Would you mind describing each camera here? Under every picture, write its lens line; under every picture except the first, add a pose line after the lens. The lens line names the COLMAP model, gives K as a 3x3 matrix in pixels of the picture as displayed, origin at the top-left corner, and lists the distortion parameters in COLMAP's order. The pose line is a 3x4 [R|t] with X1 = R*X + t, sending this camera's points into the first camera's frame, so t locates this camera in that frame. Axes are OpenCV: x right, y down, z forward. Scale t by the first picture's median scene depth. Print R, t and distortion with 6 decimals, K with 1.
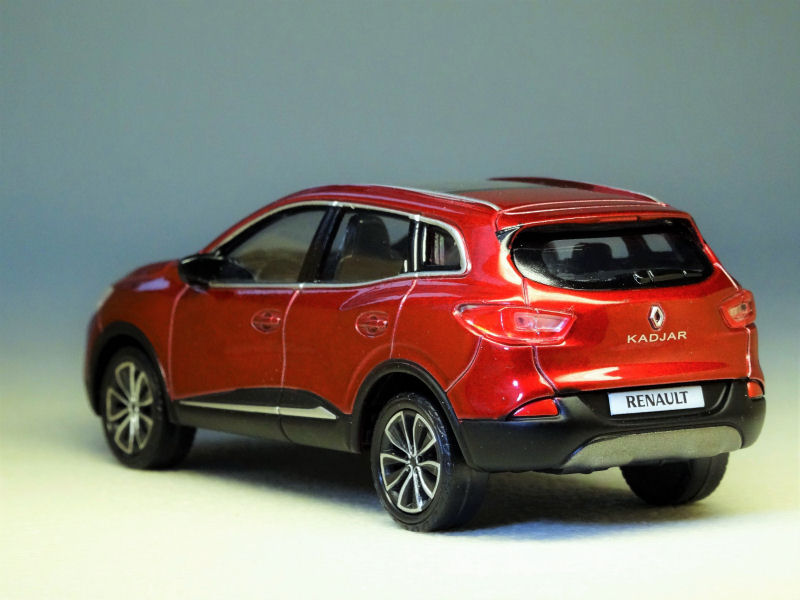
lens RADIAL K [[627.0, 0, 400.7], [0, 627.0, 303.4], [0, 0, 1]] dist [-0.003845, 0.001091]
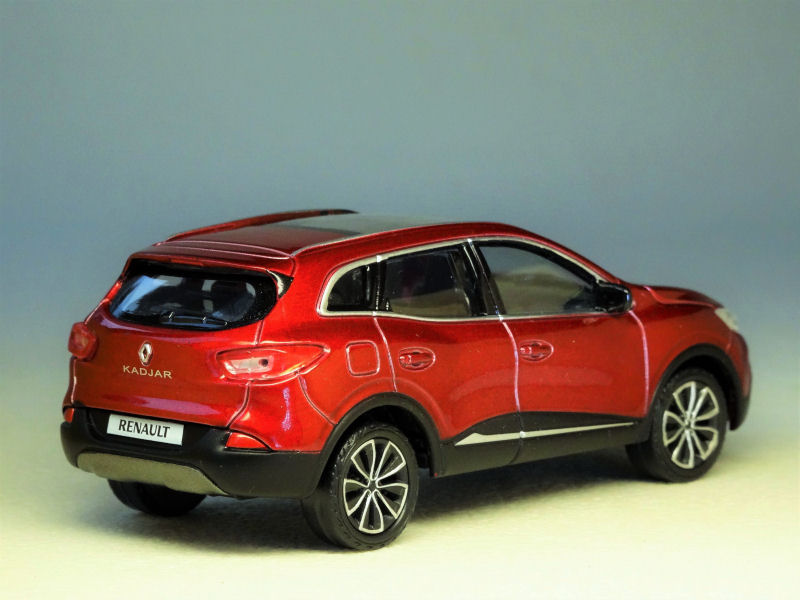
lens RADIAL K [[627.0, 0, 401.6], [0, 627.0, 327.5], [0, 0, 1]] dist [-0.003845, 0.001091]
pose [[0.838190, 0.108740, -0.534427, 1.358188], [-0.114548, 0.993165, 0.022424, -0.098497], [0.533212, 0.042422, 0.844917, 0.308597]]
